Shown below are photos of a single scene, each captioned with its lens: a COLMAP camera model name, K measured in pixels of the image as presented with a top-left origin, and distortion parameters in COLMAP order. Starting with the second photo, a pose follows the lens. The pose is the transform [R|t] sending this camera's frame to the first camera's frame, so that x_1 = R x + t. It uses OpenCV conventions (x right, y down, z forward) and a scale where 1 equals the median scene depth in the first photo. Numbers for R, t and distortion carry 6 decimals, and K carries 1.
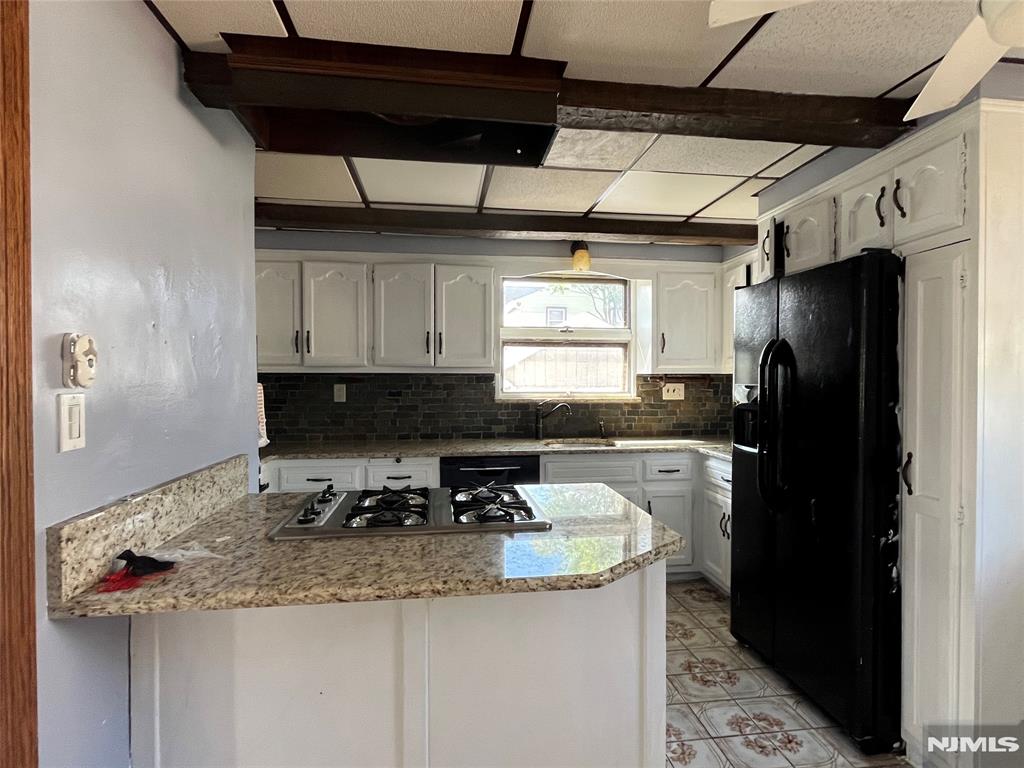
lens RADIAL K [[529.6, 0, 511.8], [0, 529.6, 382.9], [0, 0, 1]] dist [0.001167, -0.000374]
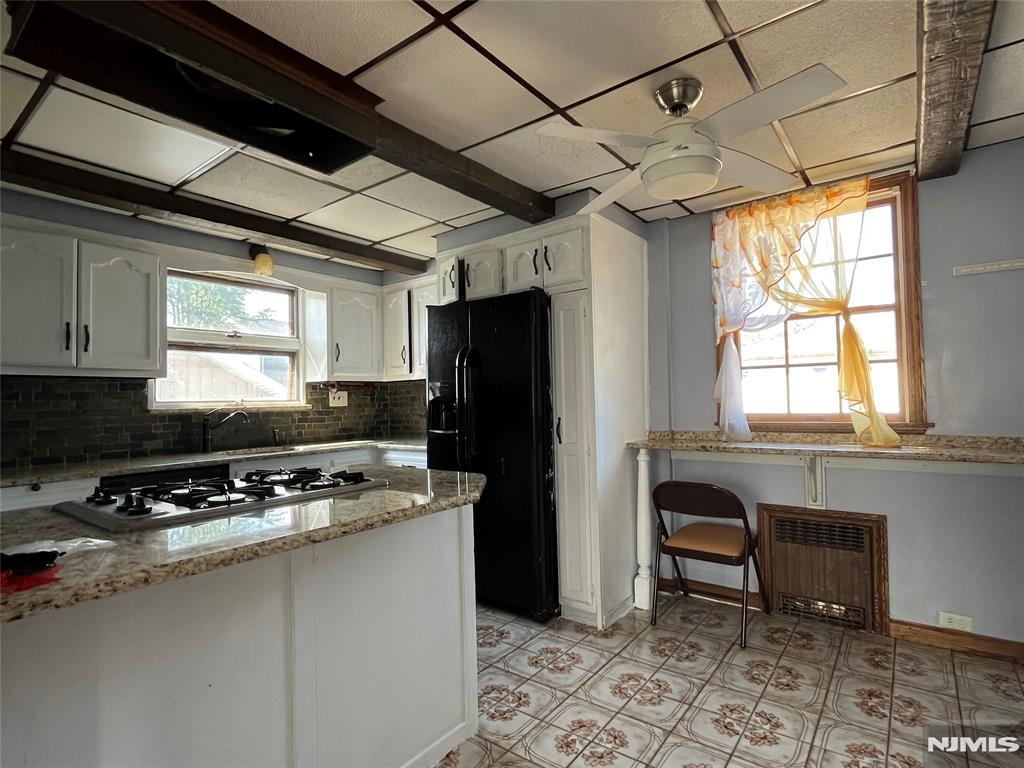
lens RADIAL K [[529.6, 0, 509.7], [0, 529.6, 380.9], [0, 0, 1]] dist [0.001167, -0.000374]
pose [[0.709332, 0.008730, 0.704820, -0.271506], [0.032080, 0.998487, -0.044653, 0.050778], [-0.704144, 0.054284, 0.707979, -0.015226]]
